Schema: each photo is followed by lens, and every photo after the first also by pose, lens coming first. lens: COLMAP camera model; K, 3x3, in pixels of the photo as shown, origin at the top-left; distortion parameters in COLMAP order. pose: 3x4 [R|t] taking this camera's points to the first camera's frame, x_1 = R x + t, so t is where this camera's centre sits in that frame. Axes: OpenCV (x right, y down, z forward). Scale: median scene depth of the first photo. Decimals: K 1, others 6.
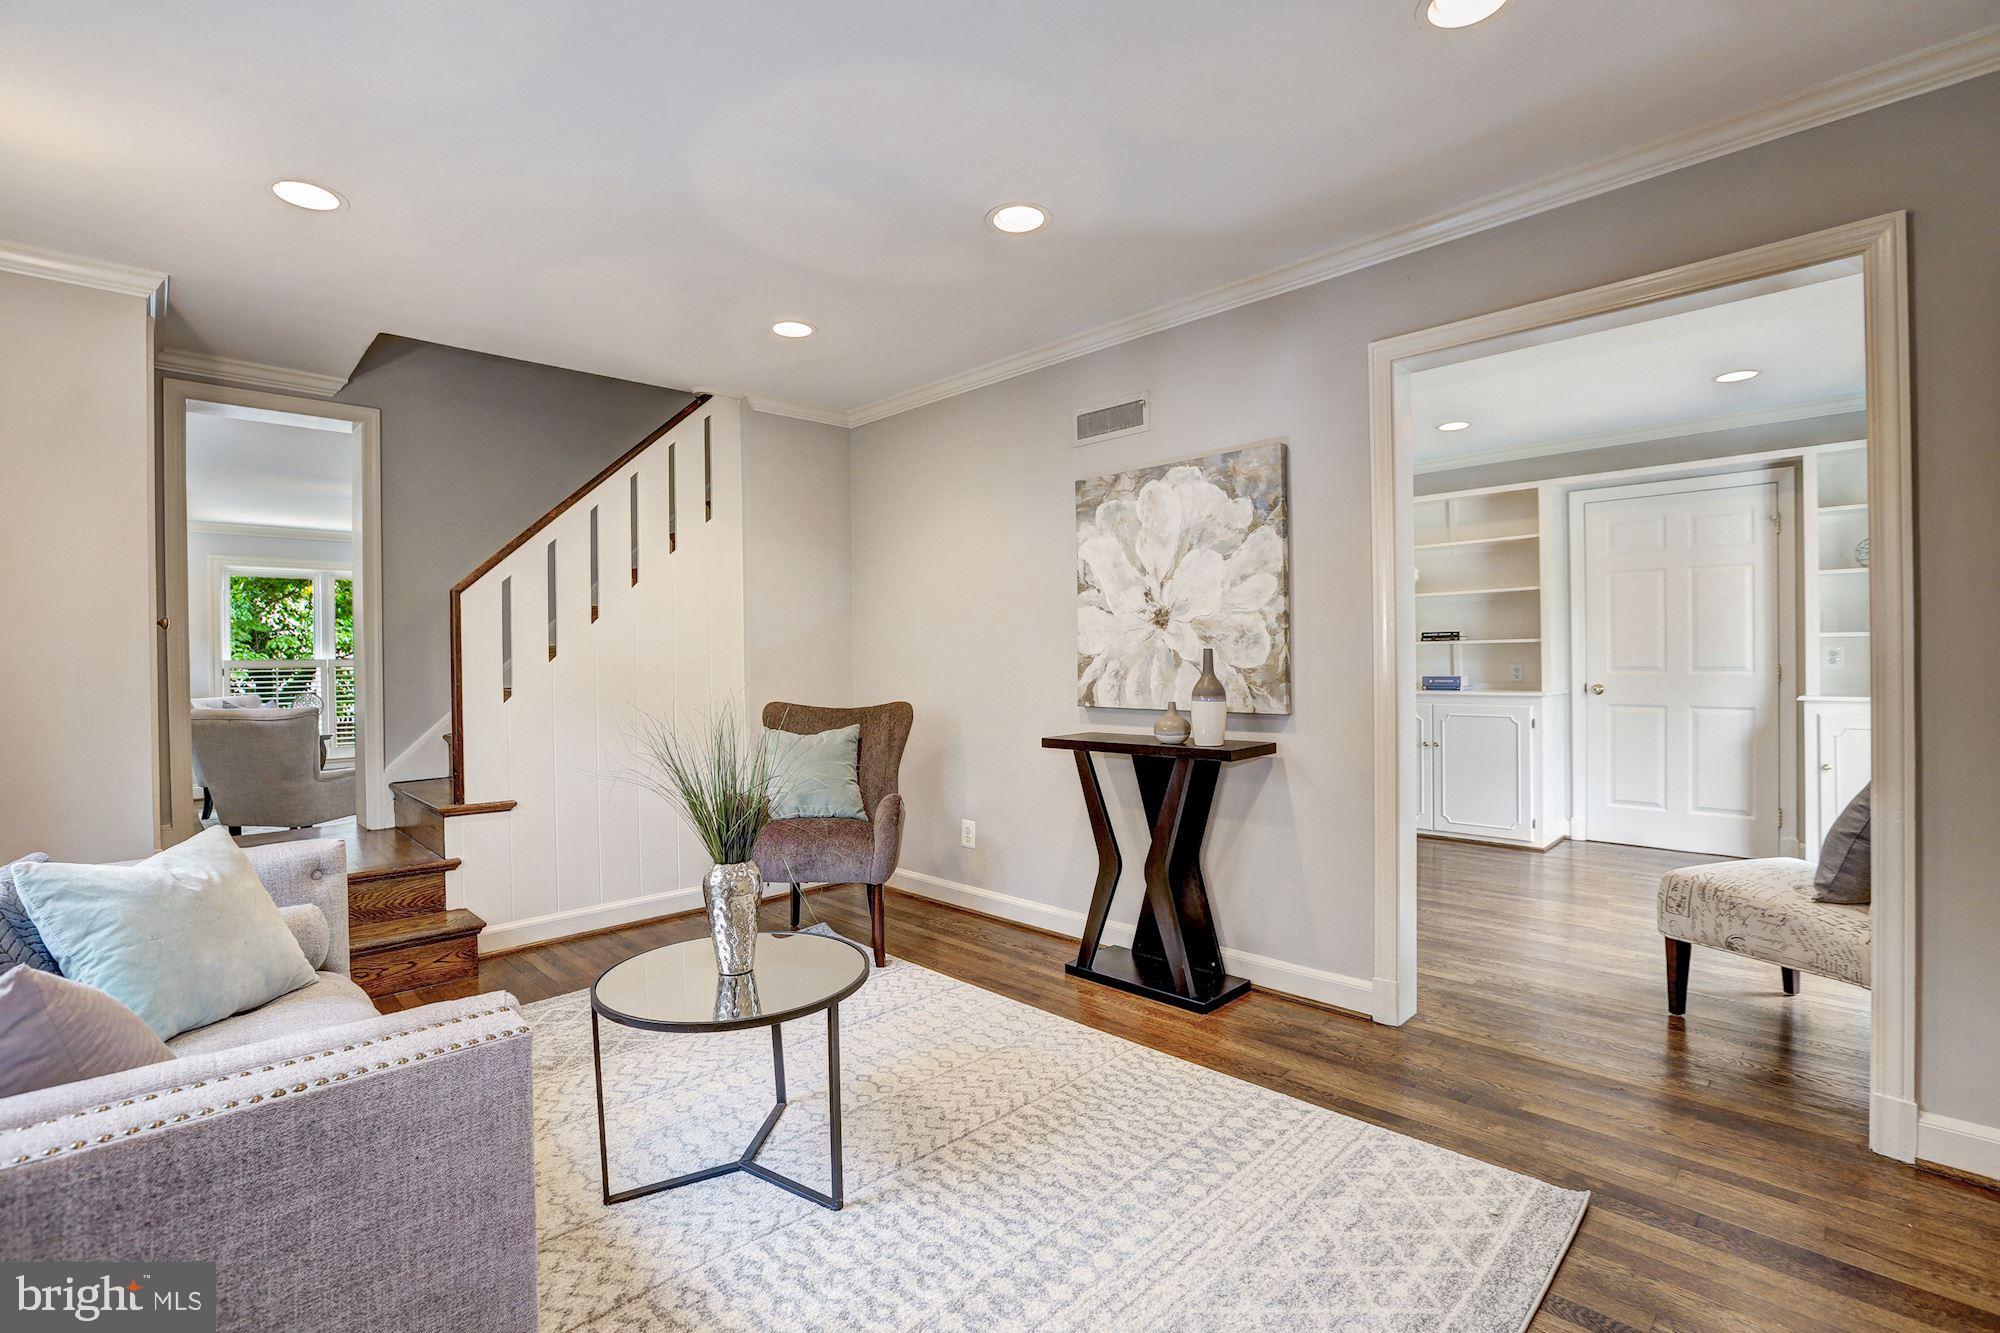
lens RADIAL K [[903.8, 0, 996.2], [0, 903.8, 660.8], [0, 0, 1]] dist [-0.060745, 0.024166]
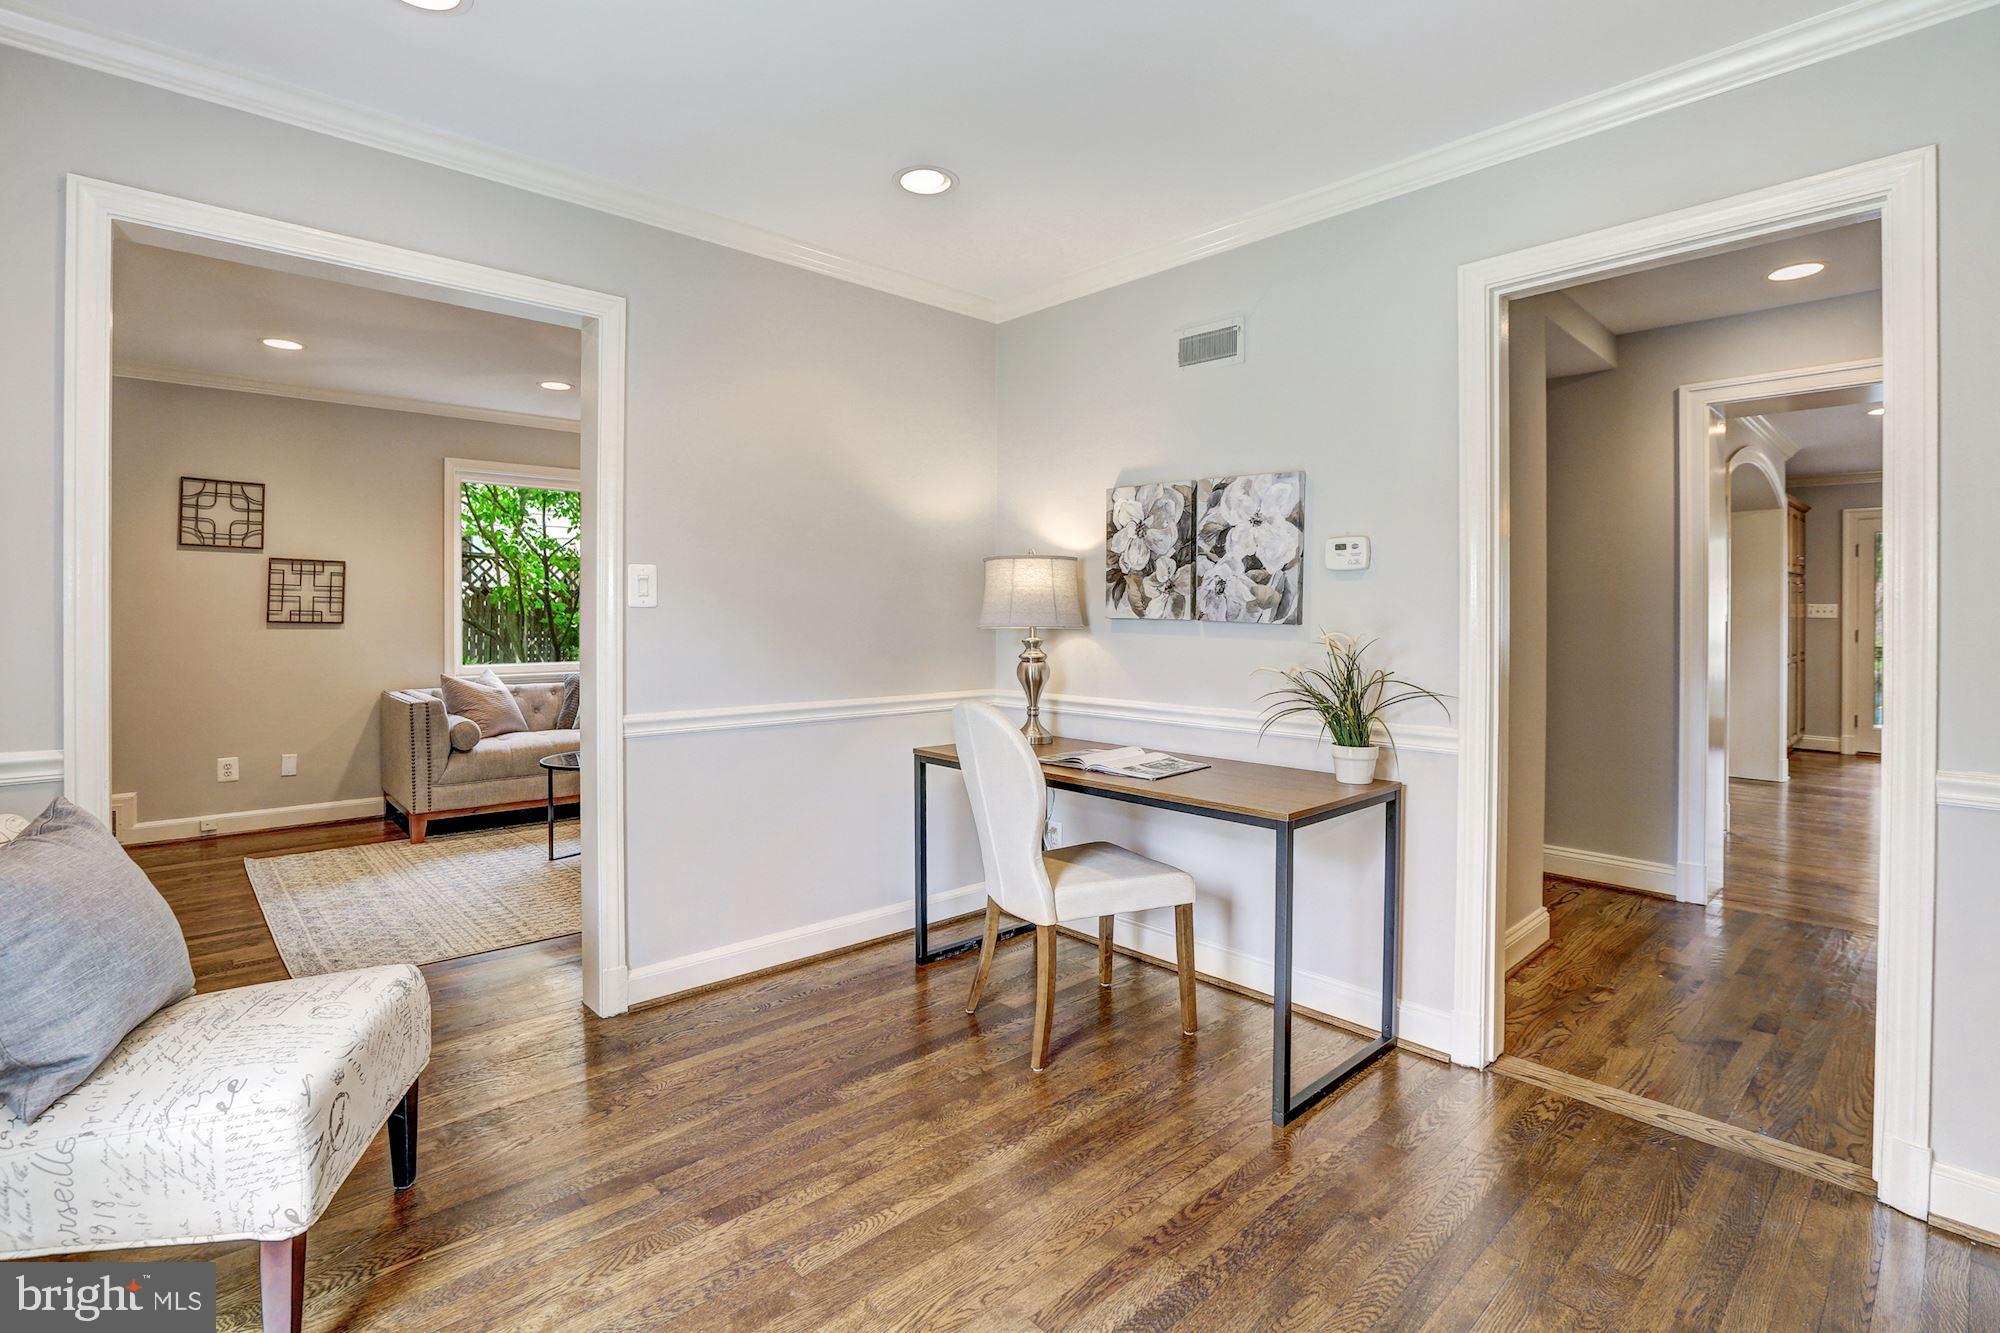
lens RADIAL K [[934.8, 0, 984.9], [0, 934.8, 610.5], [0, 0, 1]] dist [-0.055853, 0.027342]
pose [[-0.028124, 0.008370, -0.999569, 1.220825], [-0.005301, 0.999950, 0.008522, -0.028308], [0.999590, 0.005538, -0.028079, 1.234919]]
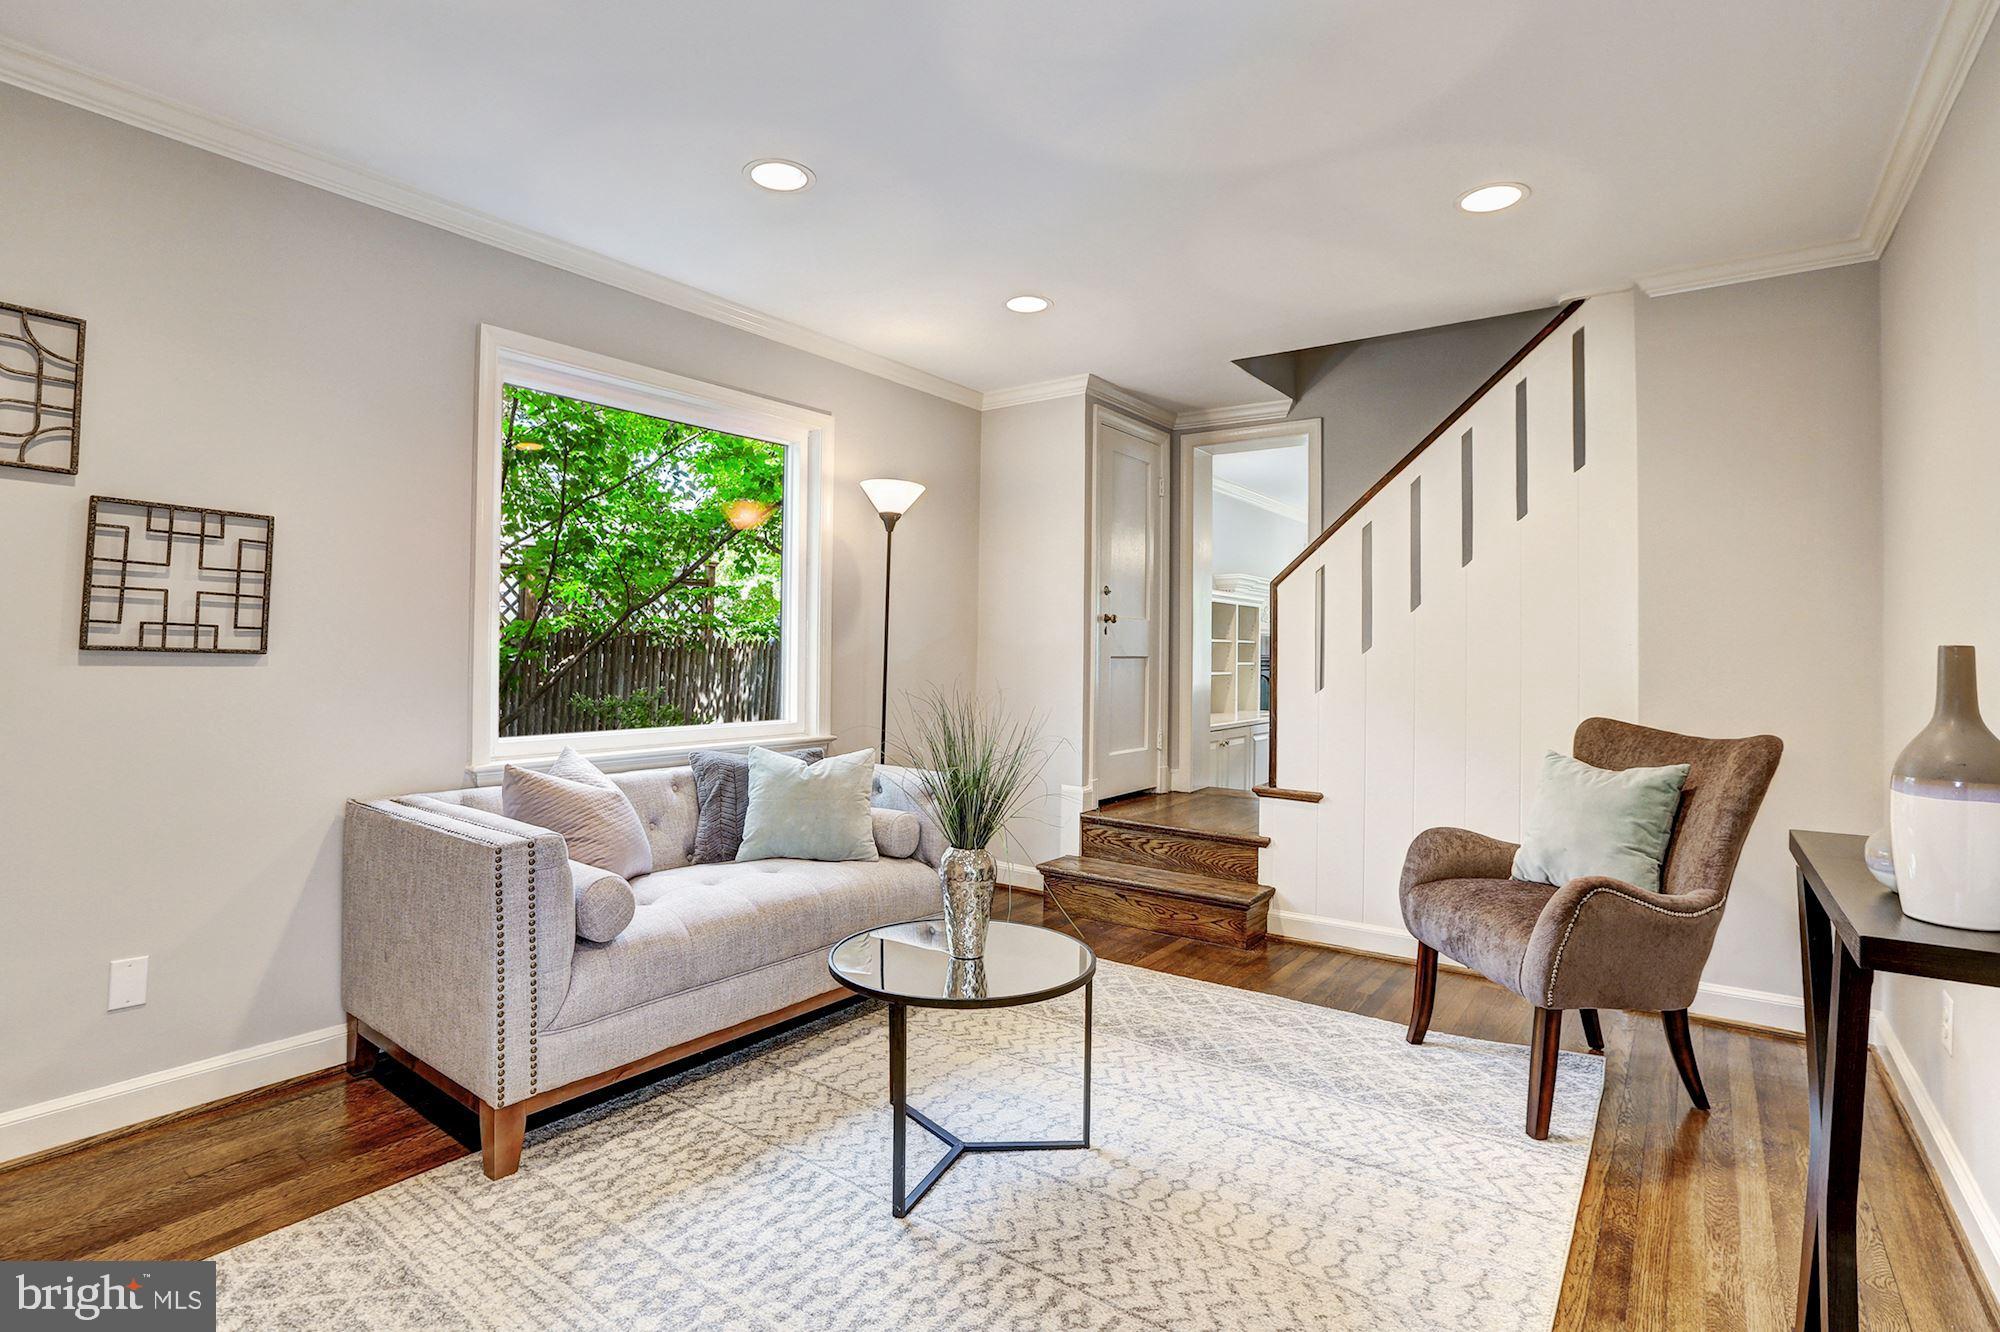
lens RADIAL K [[960.9, 0, 997.2], [0, 960.9, 626.7], [0, 0, 1]] dist [-0.049210, 0.019343]
pose [[0.169231, -0.006817, -0.985553, 0.497796], [-0.018932, 0.999769, -0.010166, -0.010643], [0.985395, 0.020378, 0.169063, 0.528346]]
